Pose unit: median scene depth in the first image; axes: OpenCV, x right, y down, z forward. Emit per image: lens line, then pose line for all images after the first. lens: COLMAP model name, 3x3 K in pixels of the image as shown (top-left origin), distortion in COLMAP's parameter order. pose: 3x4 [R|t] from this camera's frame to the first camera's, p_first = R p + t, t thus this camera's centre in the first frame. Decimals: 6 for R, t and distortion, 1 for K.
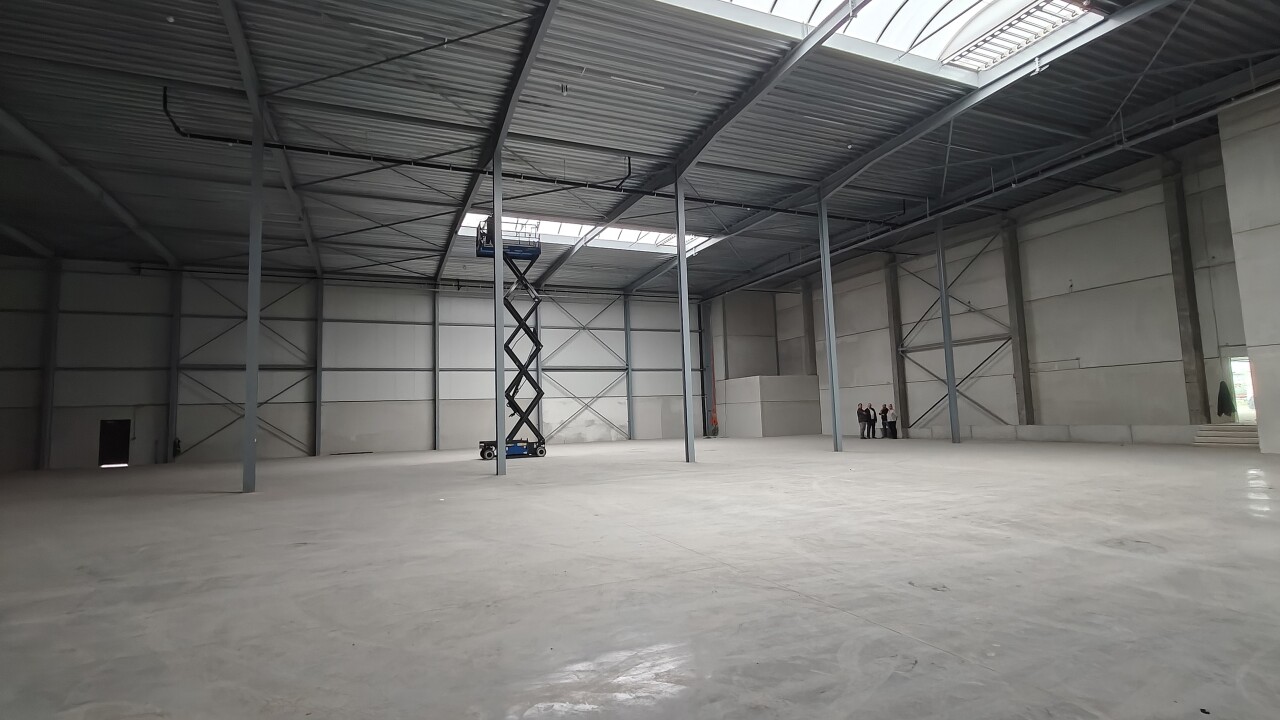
lens RADIAL K [[593.9, 0, 640.0], [0, 593.9, 360.0], [0, 0, 1]] dist [0.027133, 0.000031]
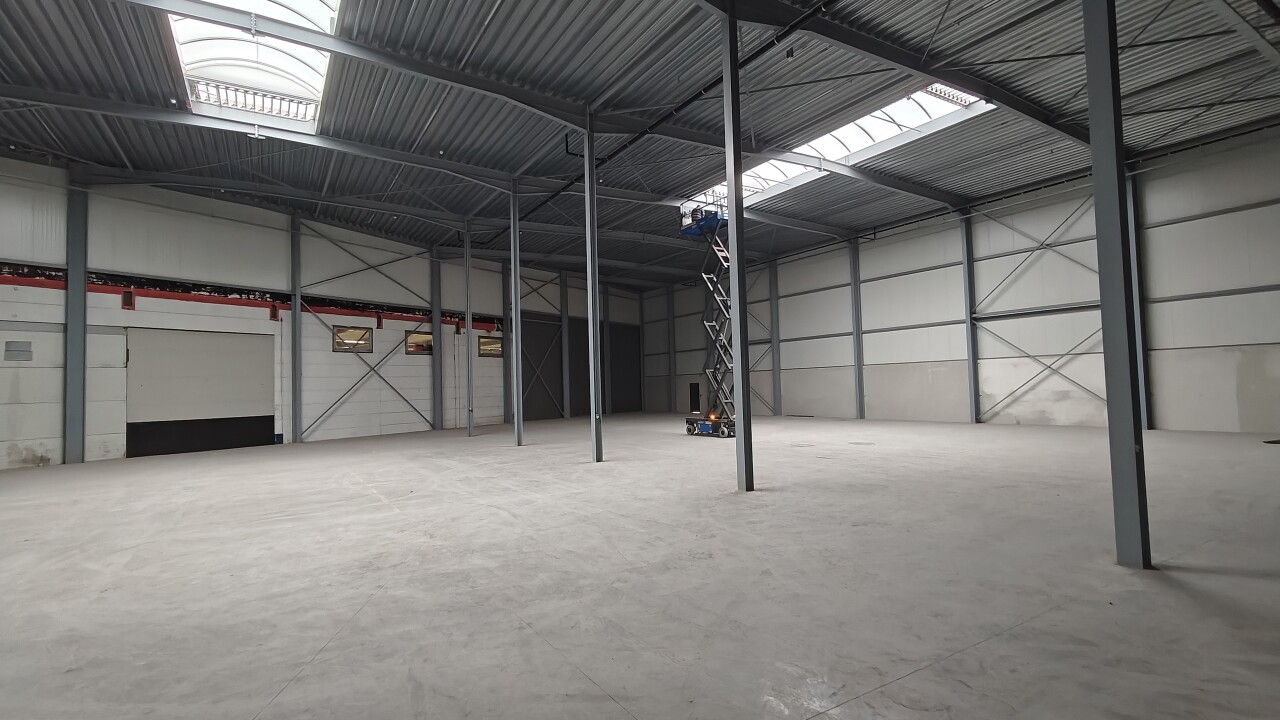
lens RADIAL K [[593.9, 0, 640.0], [0, 593.9, 360.0], [0, 0, 1]] dist [0.027133, 0.000031]
pose [[0.162835, -0.013924, -0.986555, 0.554548], [0.117400, 0.993070, 0.005361, 0.013870], [0.979644, -0.116694, 0.163341, 0.539461]]
